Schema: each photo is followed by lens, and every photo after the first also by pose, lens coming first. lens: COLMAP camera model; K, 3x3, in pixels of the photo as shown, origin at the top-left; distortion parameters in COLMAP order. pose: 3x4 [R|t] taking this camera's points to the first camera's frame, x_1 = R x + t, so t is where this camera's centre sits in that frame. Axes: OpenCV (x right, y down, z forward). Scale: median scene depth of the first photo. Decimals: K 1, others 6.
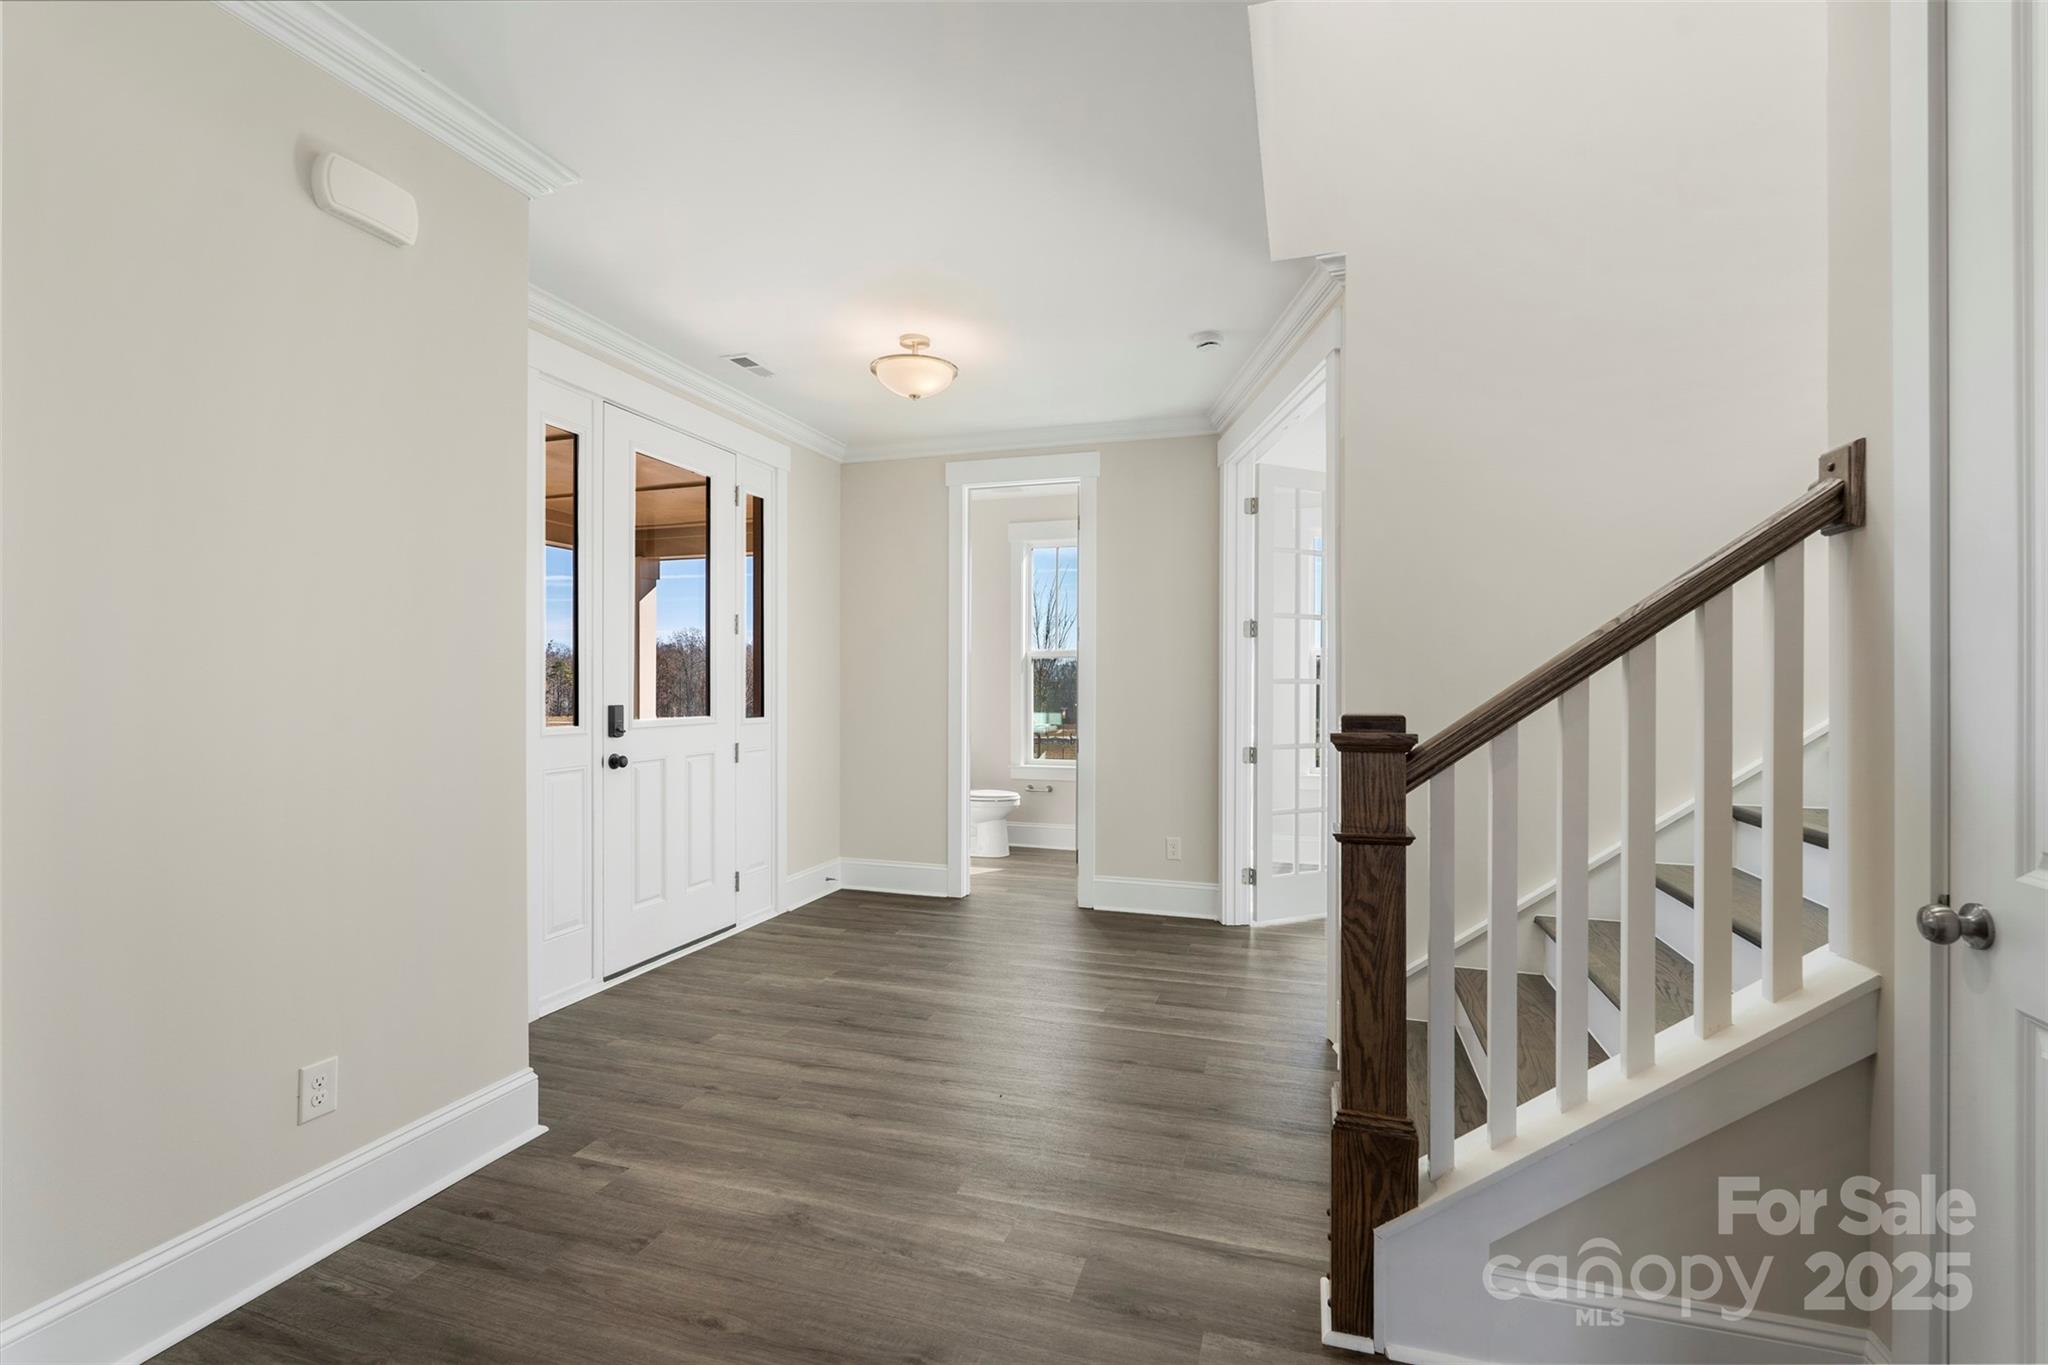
lens RADIAL K [[907.1, 0, 1023.7], [0, 907.1, 680.1], [0, 0, 1]] dist [-0.004049, 0.000519]
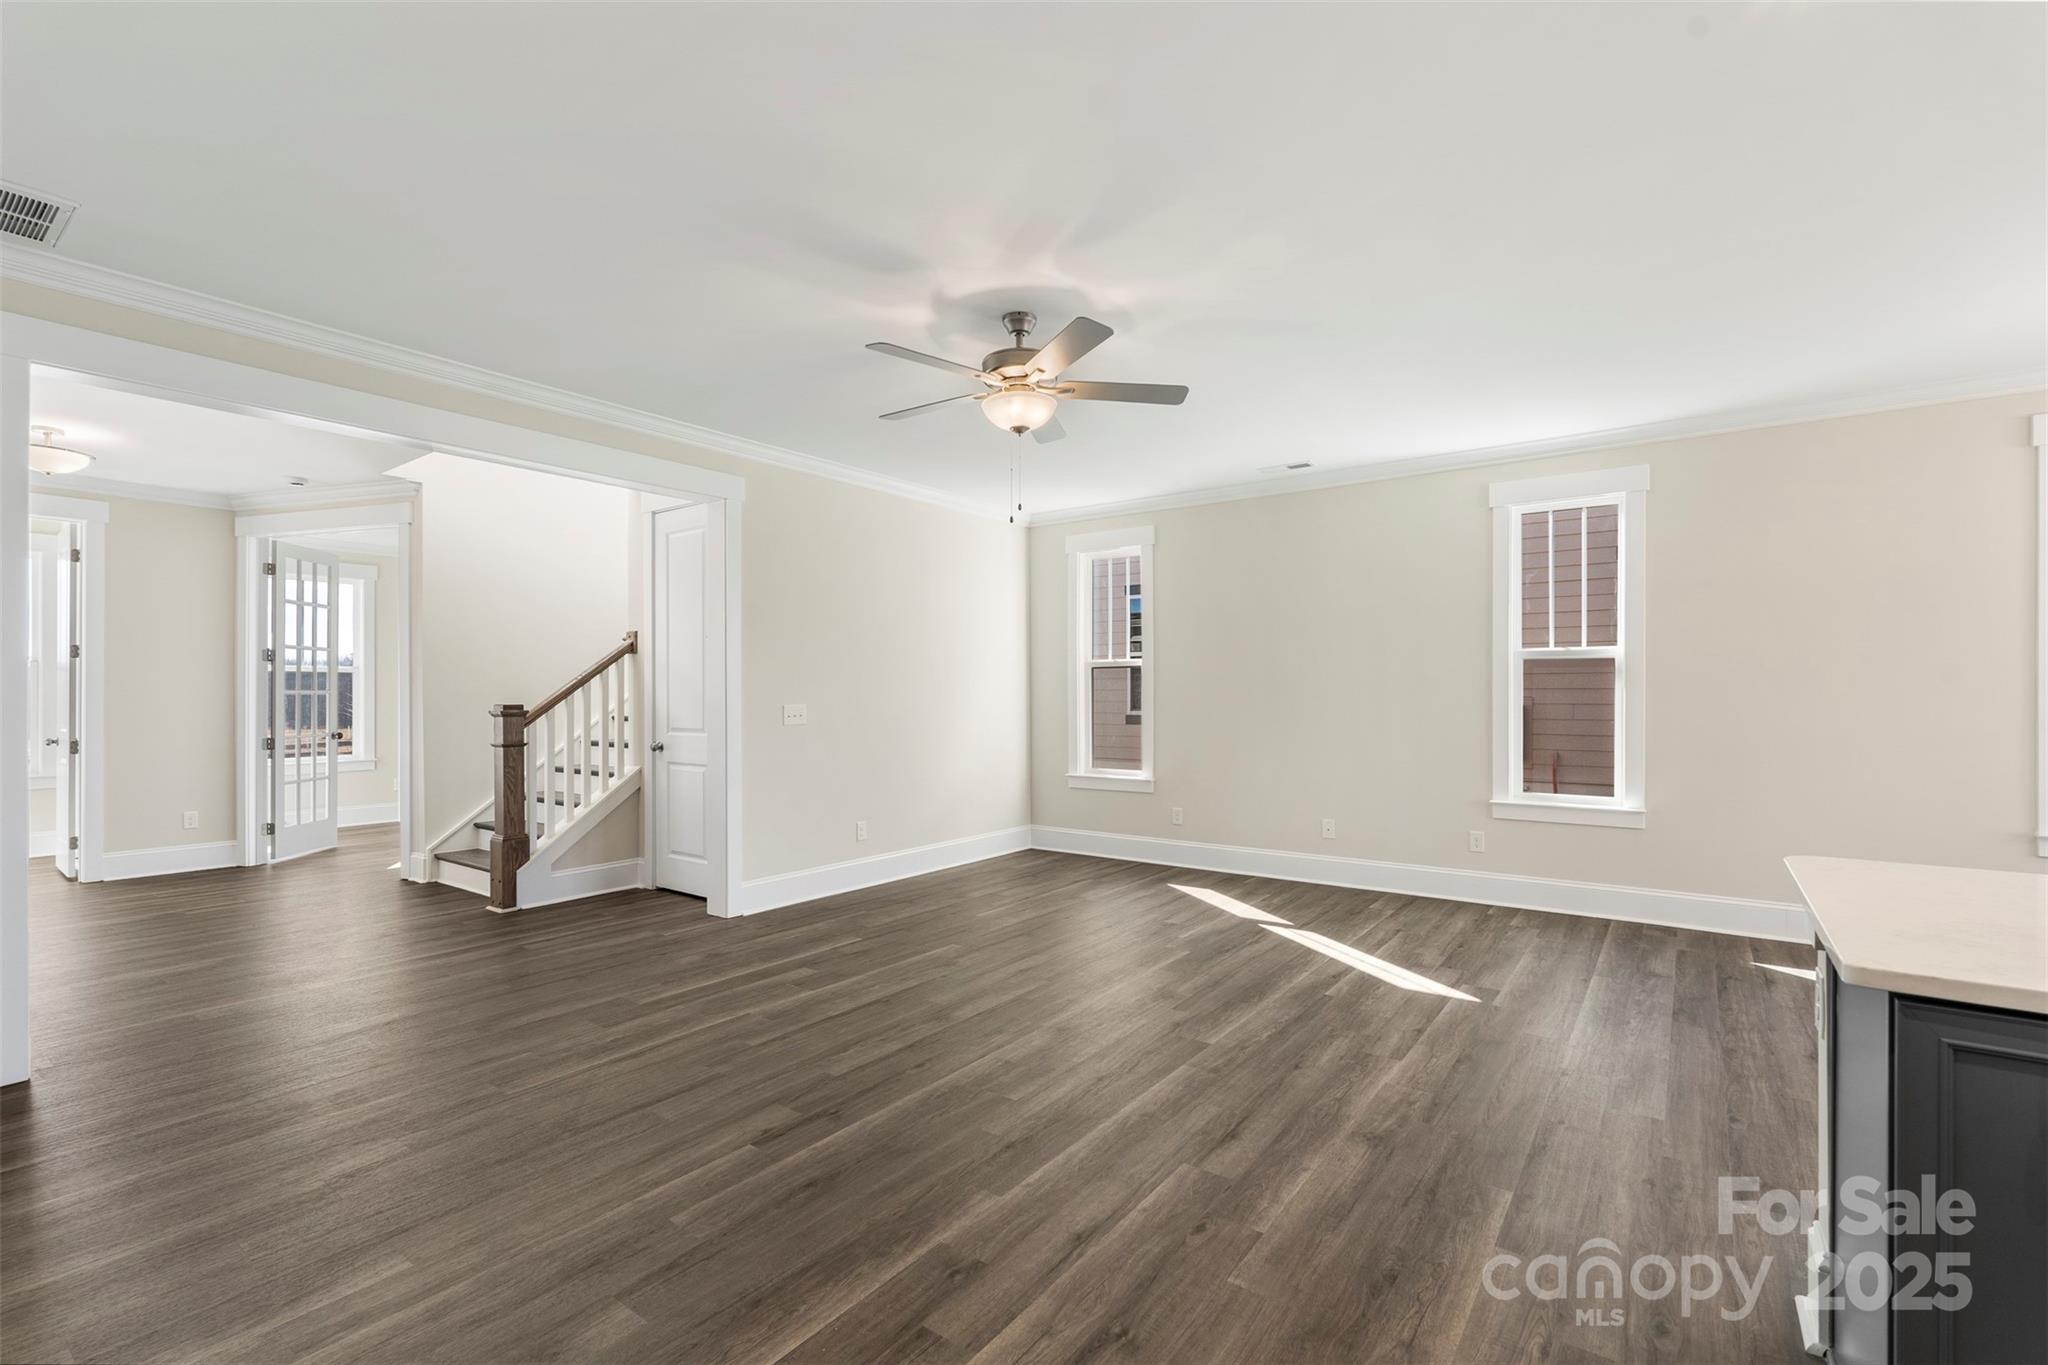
lens RADIAL K [[907.1, 0, 1030.8], [0, 907.1, 691.1], [0, 0, 1]] dist [-0.004049, 0.000519]
pose [[0.323511, 0.001394, 0.946223, -1.942442], [-0.001139, 0.999999, -0.001084, -0.005745], [-0.946224, -0.000727, 0.323513, -1.637530]]
